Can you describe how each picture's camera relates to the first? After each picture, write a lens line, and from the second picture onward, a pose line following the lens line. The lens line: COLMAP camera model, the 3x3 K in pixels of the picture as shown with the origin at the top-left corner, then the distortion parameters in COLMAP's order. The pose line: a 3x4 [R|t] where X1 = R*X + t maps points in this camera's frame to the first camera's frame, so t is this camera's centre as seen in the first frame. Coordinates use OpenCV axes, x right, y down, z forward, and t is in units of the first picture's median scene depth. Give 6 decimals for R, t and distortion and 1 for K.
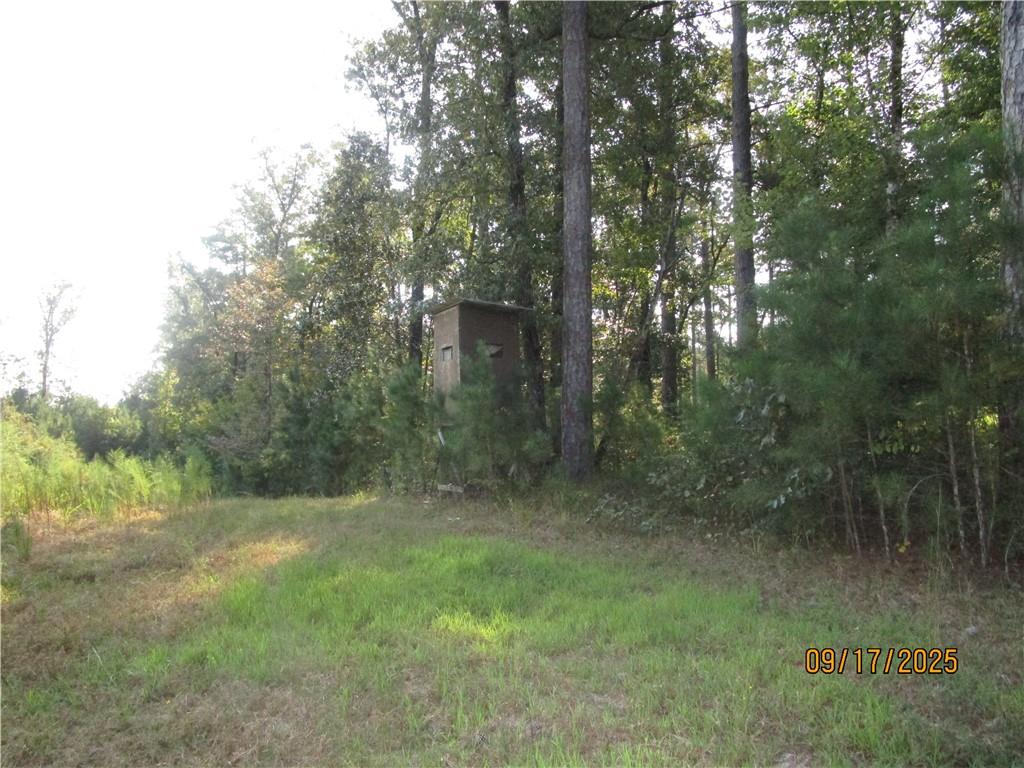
lens RADIAL K [[740.5, 0, 515.2], [0, 740.5, 383.4], [0, 0, 1]] dist [-0.007256, -0.003605]
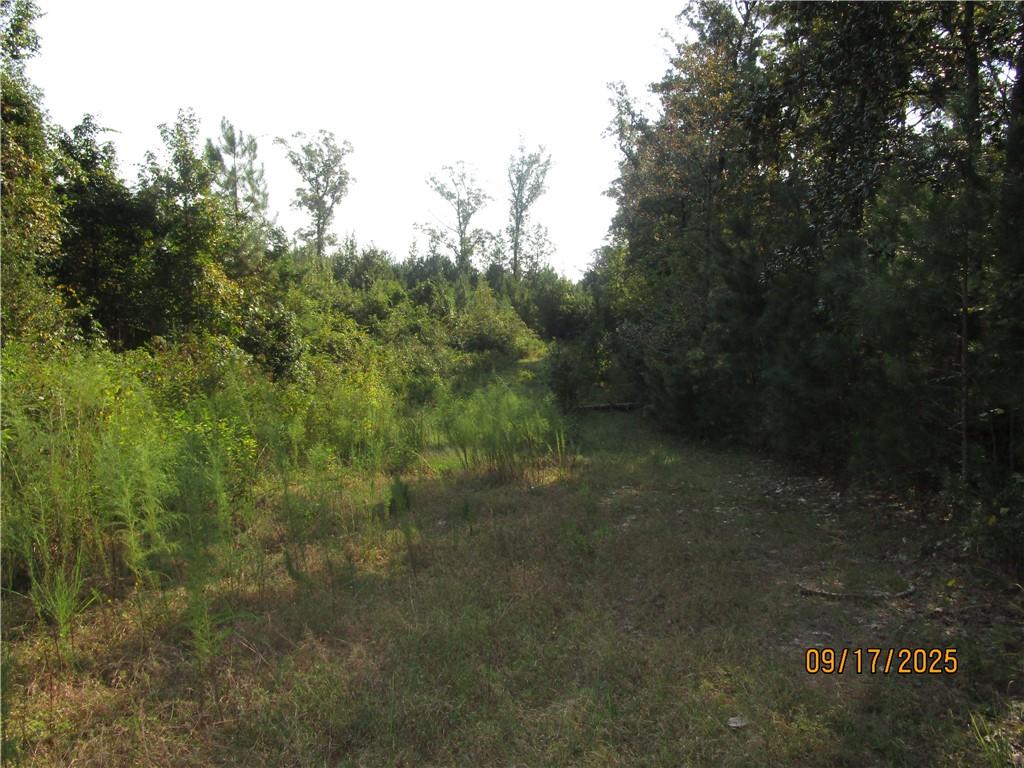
lens RADIAL K [[740.5, 0, 517.2], [0, 740.5, 381.5], [0, 0, 1]] dist [-0.007256, -0.003605]
pose [[0.823140, 0.075591, -0.562784, -0.039749], [0.017630, 0.987220, 0.158385, 0.005326], [0.567564, -0.140295, 0.811288, 0.151281]]
